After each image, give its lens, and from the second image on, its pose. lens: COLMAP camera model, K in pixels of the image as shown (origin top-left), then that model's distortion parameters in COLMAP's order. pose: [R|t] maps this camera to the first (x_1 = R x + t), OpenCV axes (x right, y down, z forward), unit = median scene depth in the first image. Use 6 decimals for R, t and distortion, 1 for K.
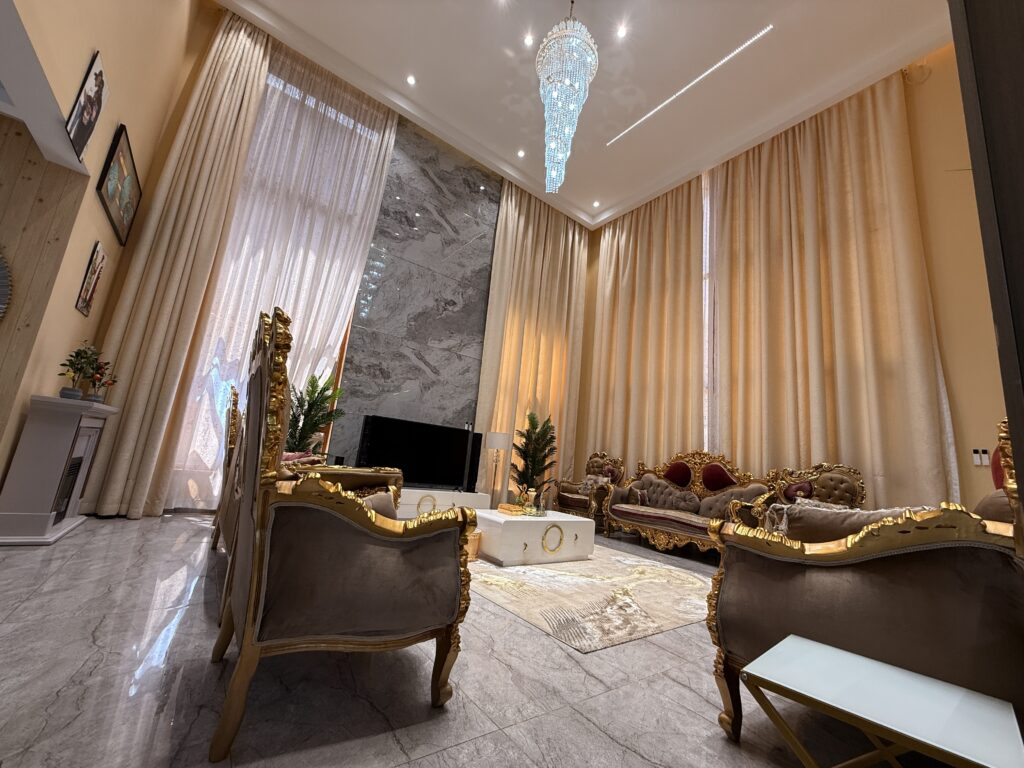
lens RADIAL K [[407.6, 0, 509.1], [0, 407.6, 384.8], [0, 0, 1]] dist [-0.000529, 0.000026]
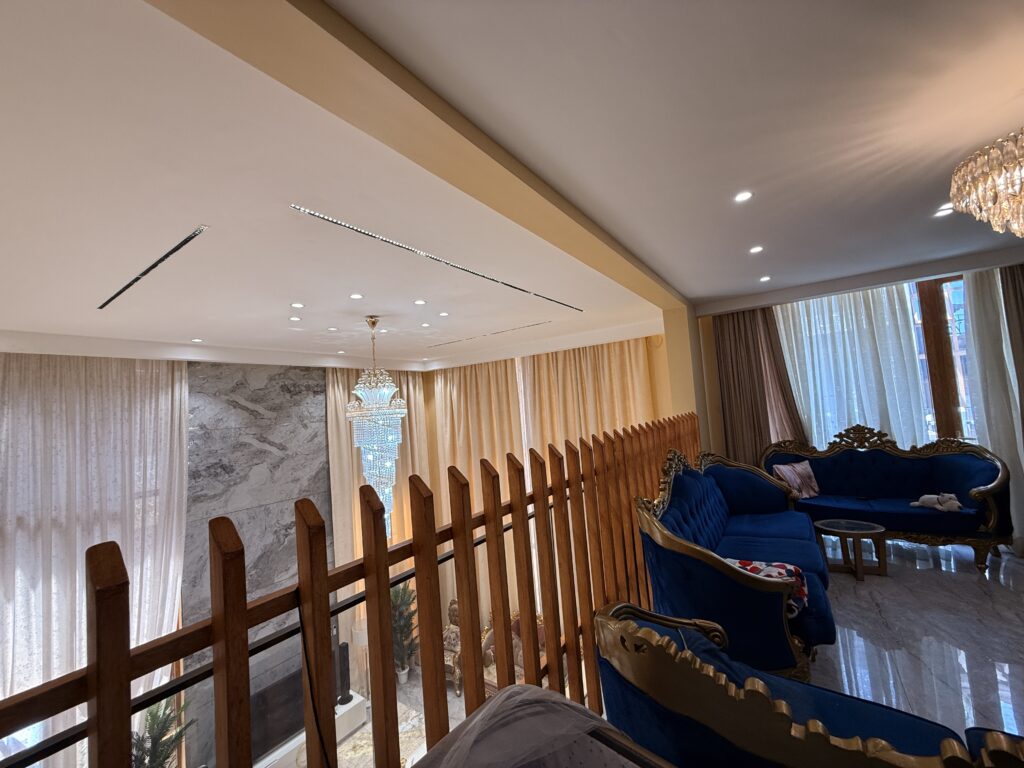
lens RADIAL K [[407.6, 0, 509.1], [0, 407.6, 384.8], [0, 0, 1]] dist [-0.000529, 0.000026]
pose [[0.935437, -0.151647, 0.319313, 0.094784], [0.105077, 0.981763, 0.158428, -0.695991], [-0.337515, -0.114647, 0.934312, -0.069791]]
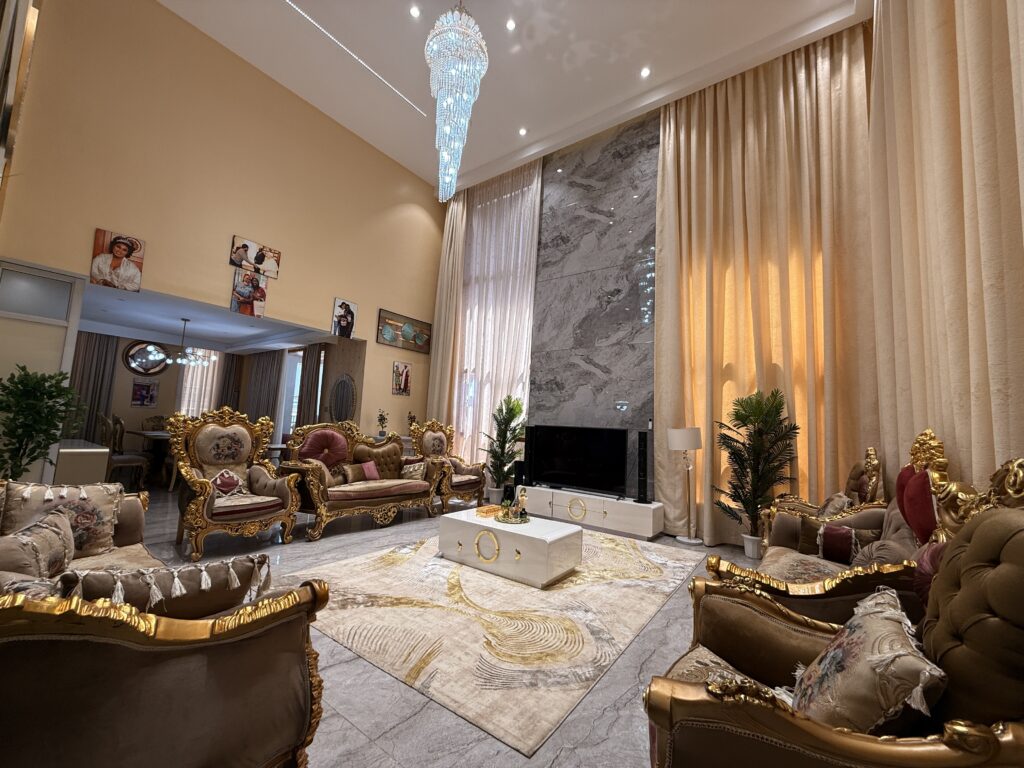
lens RADIAL K [[407.6, 0, 509.1], [0, 407.6, 384.8], [0, 0, 1]] dist [-0.000529, 0.000026]
pose [[0.284118, -0.187299, -0.940317, 0.671210], [0.166172, 0.975511, -0.144100, 0.102914], [0.944279, -0.115313, 0.308284, 0.510867]]
